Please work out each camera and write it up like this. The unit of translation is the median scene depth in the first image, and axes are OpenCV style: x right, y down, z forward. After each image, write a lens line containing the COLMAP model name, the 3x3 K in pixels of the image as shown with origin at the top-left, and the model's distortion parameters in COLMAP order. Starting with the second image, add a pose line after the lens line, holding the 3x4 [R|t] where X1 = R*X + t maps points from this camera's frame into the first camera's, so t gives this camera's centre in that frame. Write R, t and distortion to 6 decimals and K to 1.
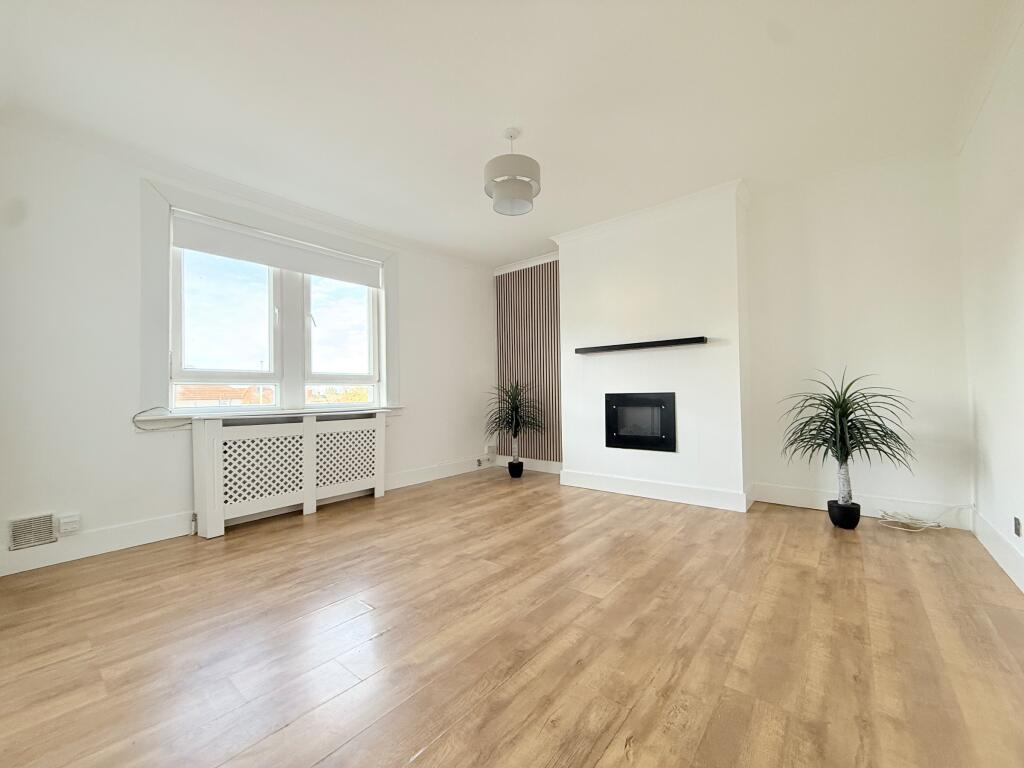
lens RADIAL K [[406.8, 0, 512.1], [0, 406.8, 386.5], [0, 0, 1]] dist [-0.001733, -0.000642]
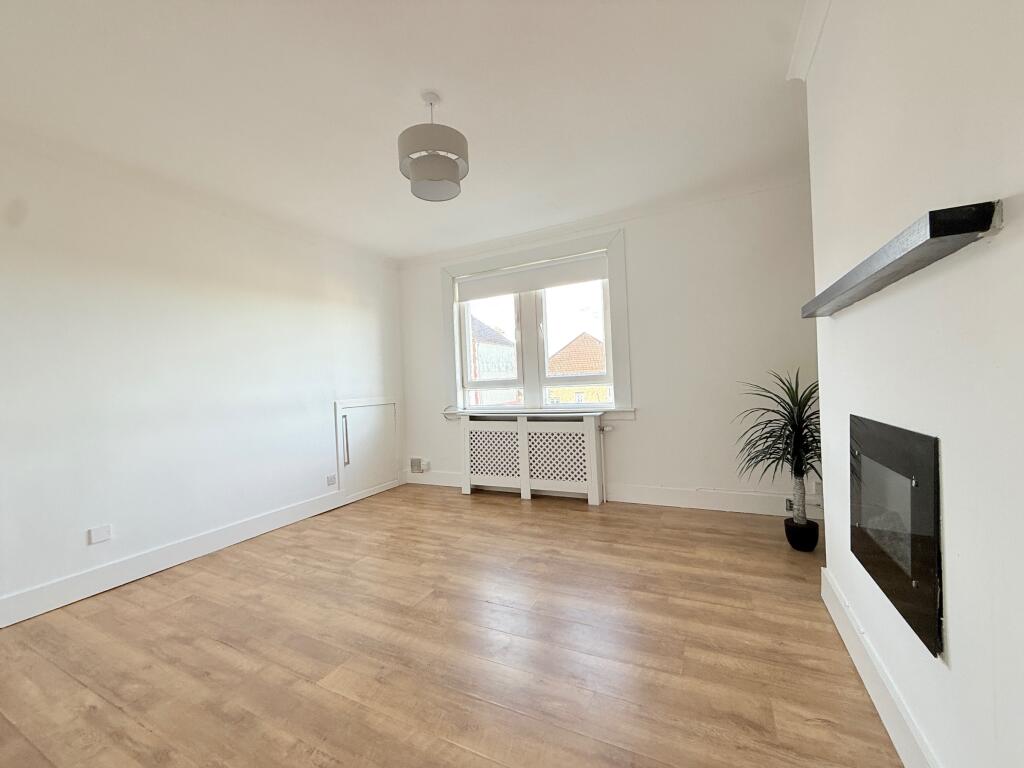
lens RADIAL K [[406.8, 0, 509.9], [0, 406.8, 386.1], [0, 0, 1]] dist [-0.001733, -0.000642]
pose [[0.222282, 0.009600, -0.974935, 0.747428], [0.055361, 0.998214, 0.022451, -0.049771], [0.973409, -0.058963, 0.221354, 0.838804]]
